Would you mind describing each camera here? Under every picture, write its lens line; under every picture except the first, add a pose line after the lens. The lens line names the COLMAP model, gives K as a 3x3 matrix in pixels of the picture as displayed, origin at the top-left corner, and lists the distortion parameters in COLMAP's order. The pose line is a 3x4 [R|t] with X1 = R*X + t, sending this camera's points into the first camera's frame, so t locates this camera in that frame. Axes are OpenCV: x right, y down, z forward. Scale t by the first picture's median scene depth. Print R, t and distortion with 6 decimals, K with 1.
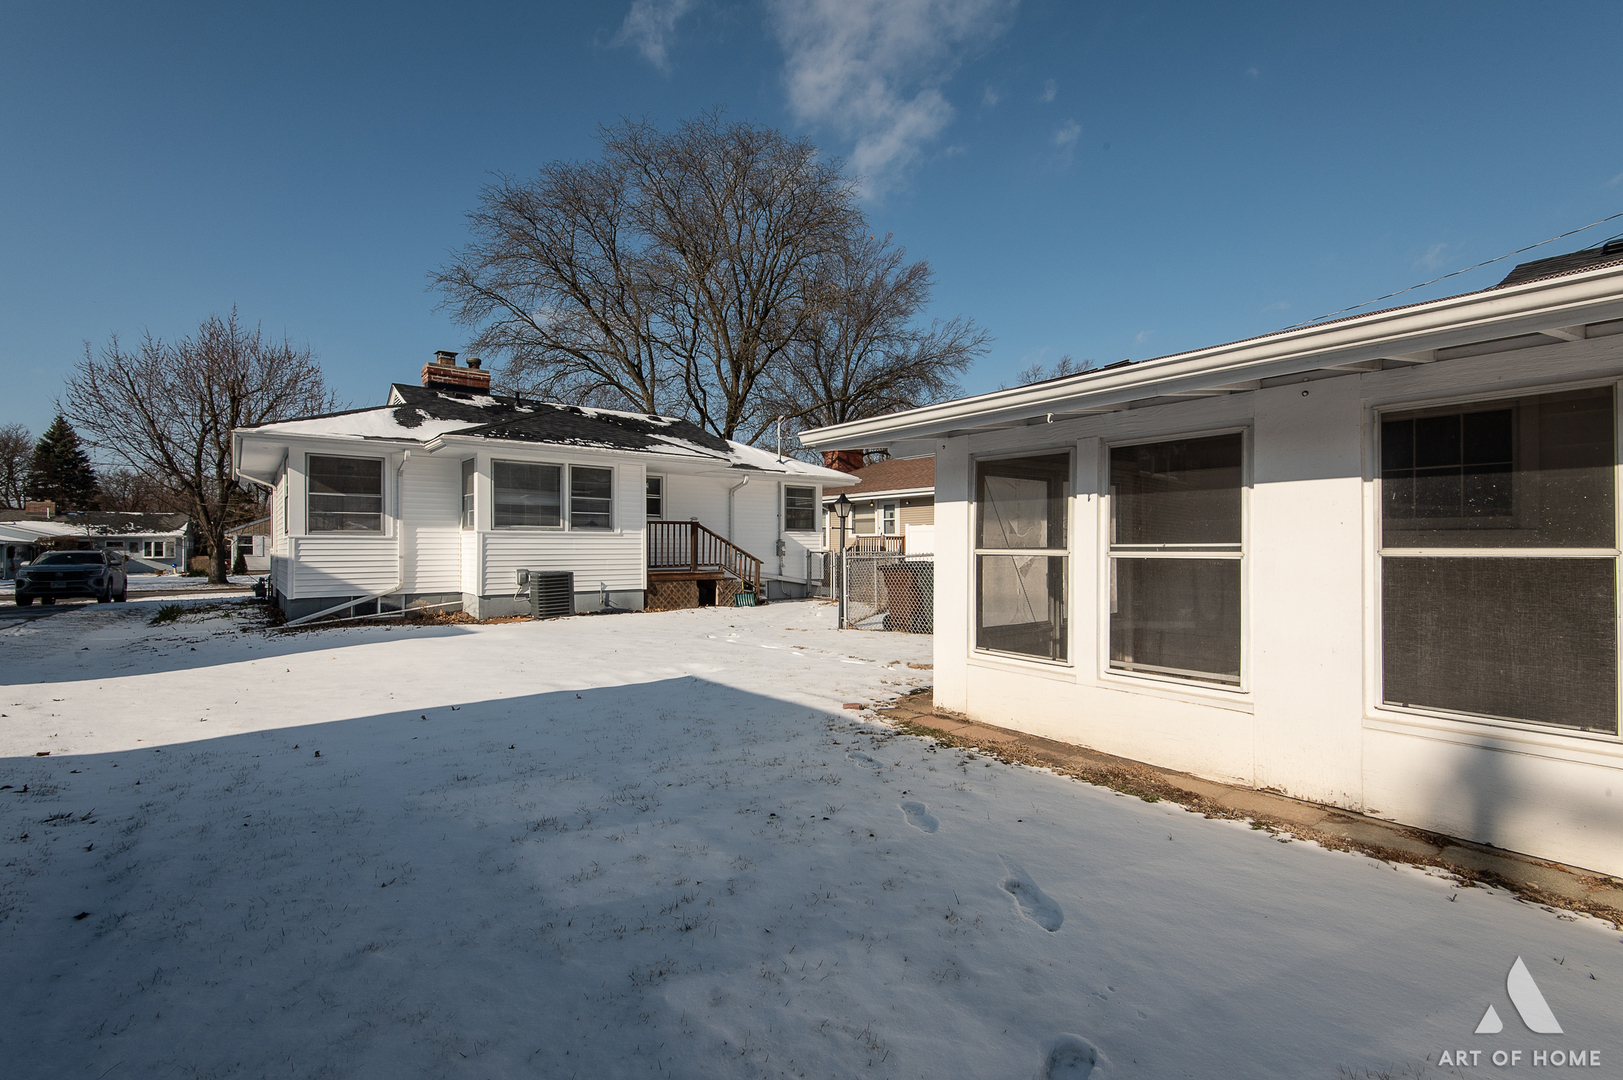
lens RADIAL K [[746.4, 0, 811.2], [0, 746.4, 540.8], [0, 0, 1]] dist [0.028455, -0.000158]
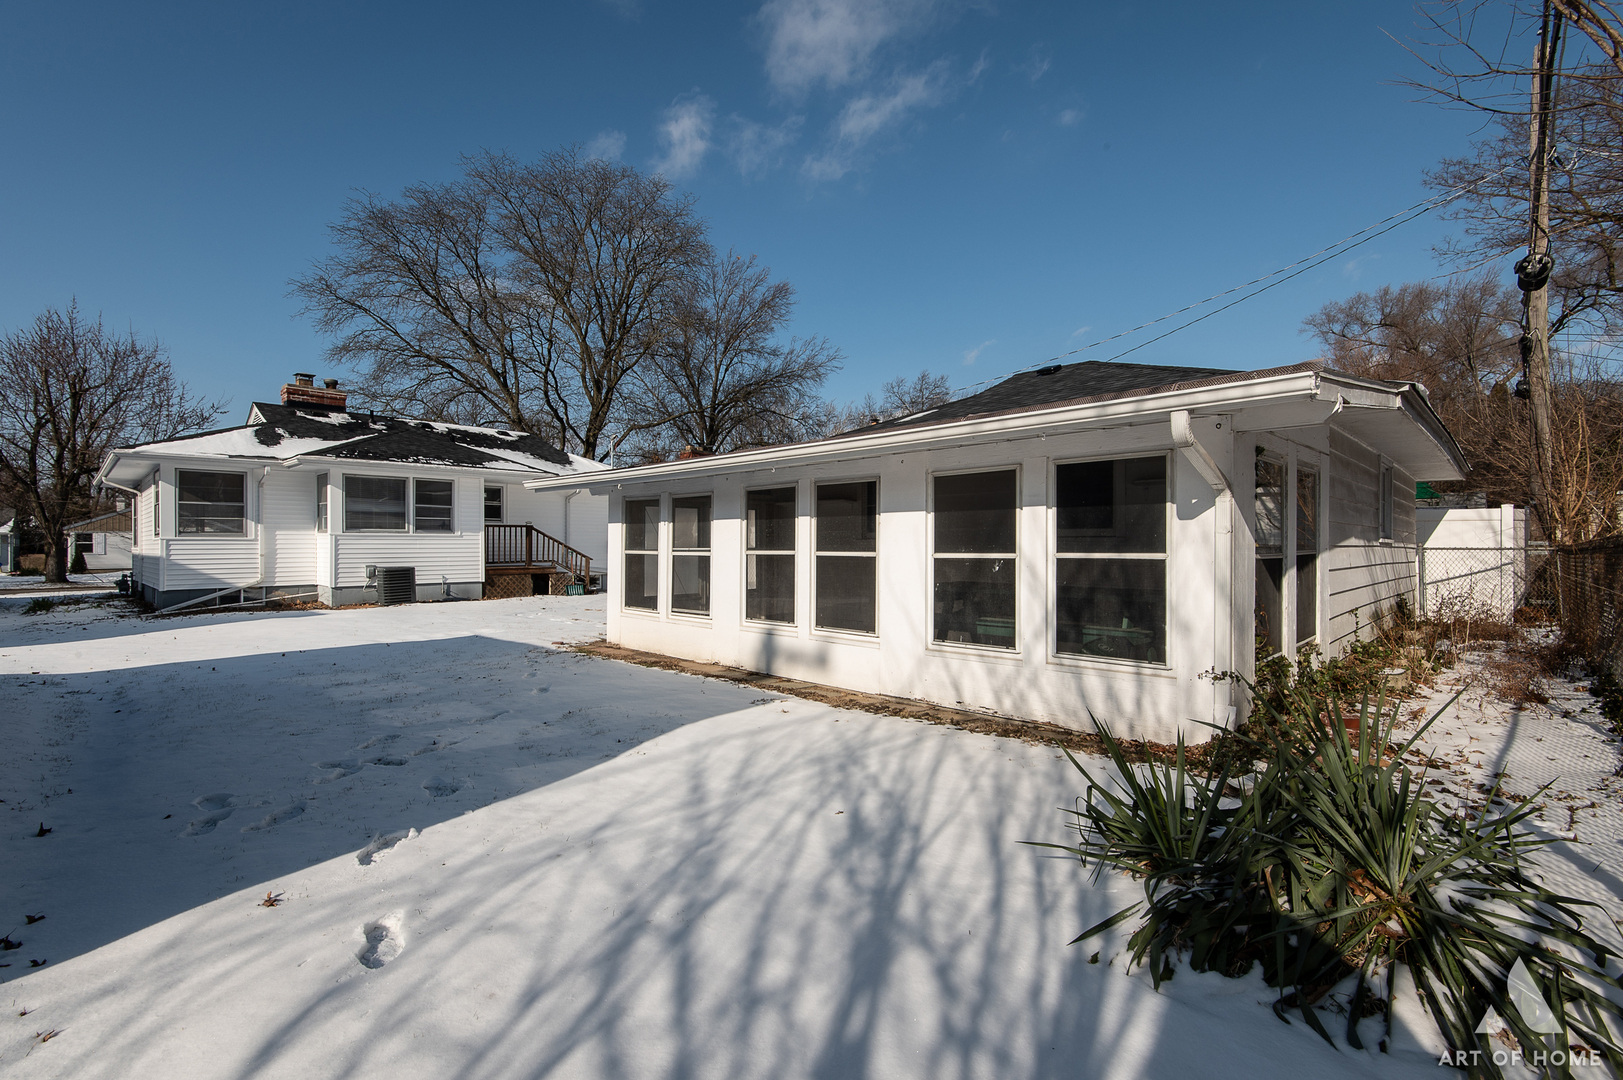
lens RADIAL K [[732.4, 0, 815.2], [0, 732.4, 541.8], [0, 0, 1]] dist [0.001777, -0.000526]
pose [[0.988678, -0.000100, 0.150054, 0.125378], [-0.000741, 0.999984, 0.005549, -0.005864], [-0.150052, -0.005598, 0.988662, -0.237448]]
